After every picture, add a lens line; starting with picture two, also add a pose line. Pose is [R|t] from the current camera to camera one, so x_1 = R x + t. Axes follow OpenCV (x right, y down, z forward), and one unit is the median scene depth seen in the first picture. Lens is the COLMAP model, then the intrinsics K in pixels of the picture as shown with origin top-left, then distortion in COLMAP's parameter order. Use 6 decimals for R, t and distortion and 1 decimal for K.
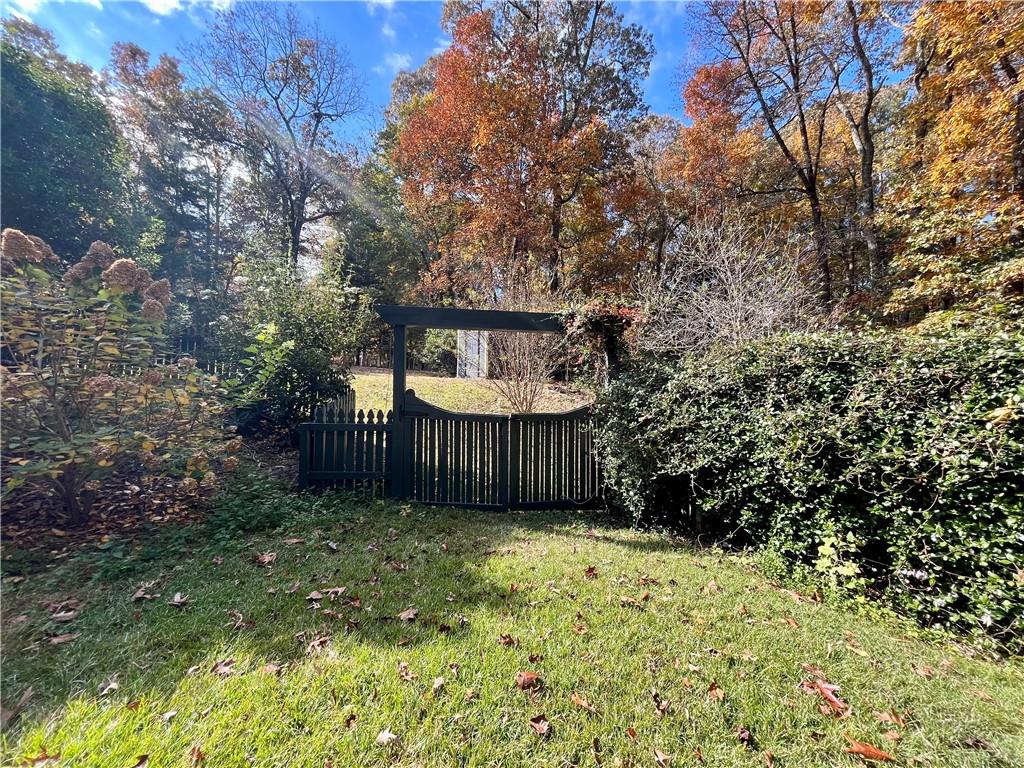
lens RADIAL K [[414.9, 0, 512.5], [0, 414.9, 383.5], [0, 0, 1]] dist [-0.002681, 0.001037]
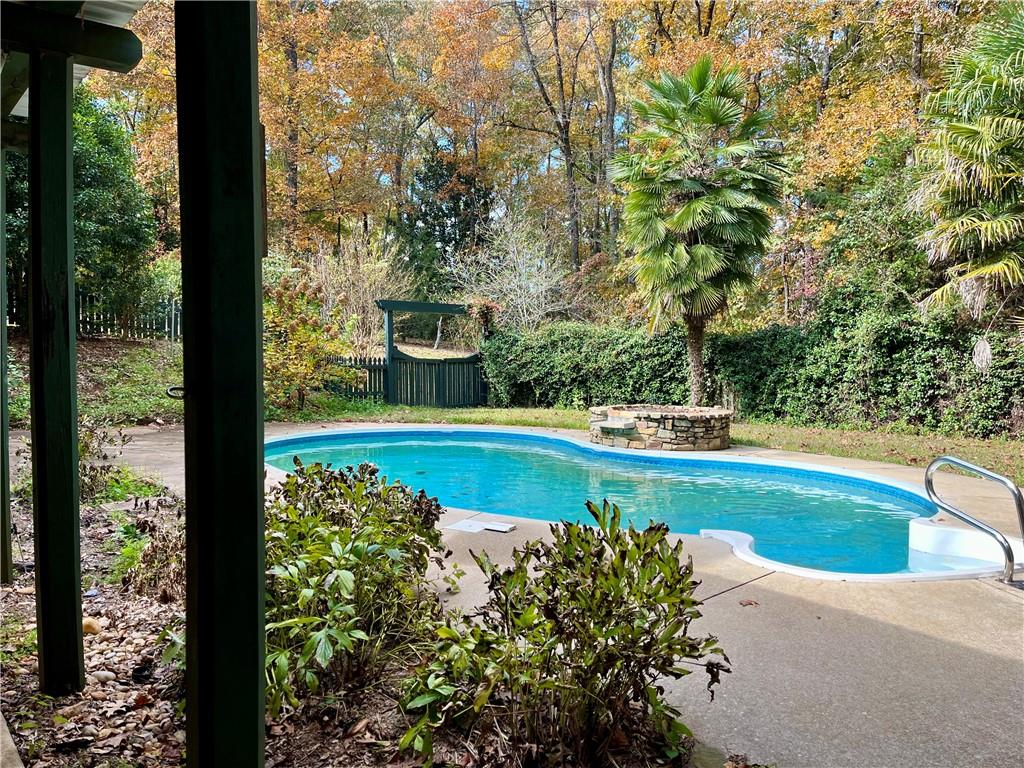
lens RADIAL K [[773.7, 0, 511.9], [0, 773.7, 383.5], [0, 0, 1]] dist [0.001335, 0.000155]
pose [[0.841941, -0.029971, 0.538736, -2.308285], [-0.009303, 0.997501, 0.070032, -0.087234], [-0.539489, -0.063974, 0.839559, -3.006867]]
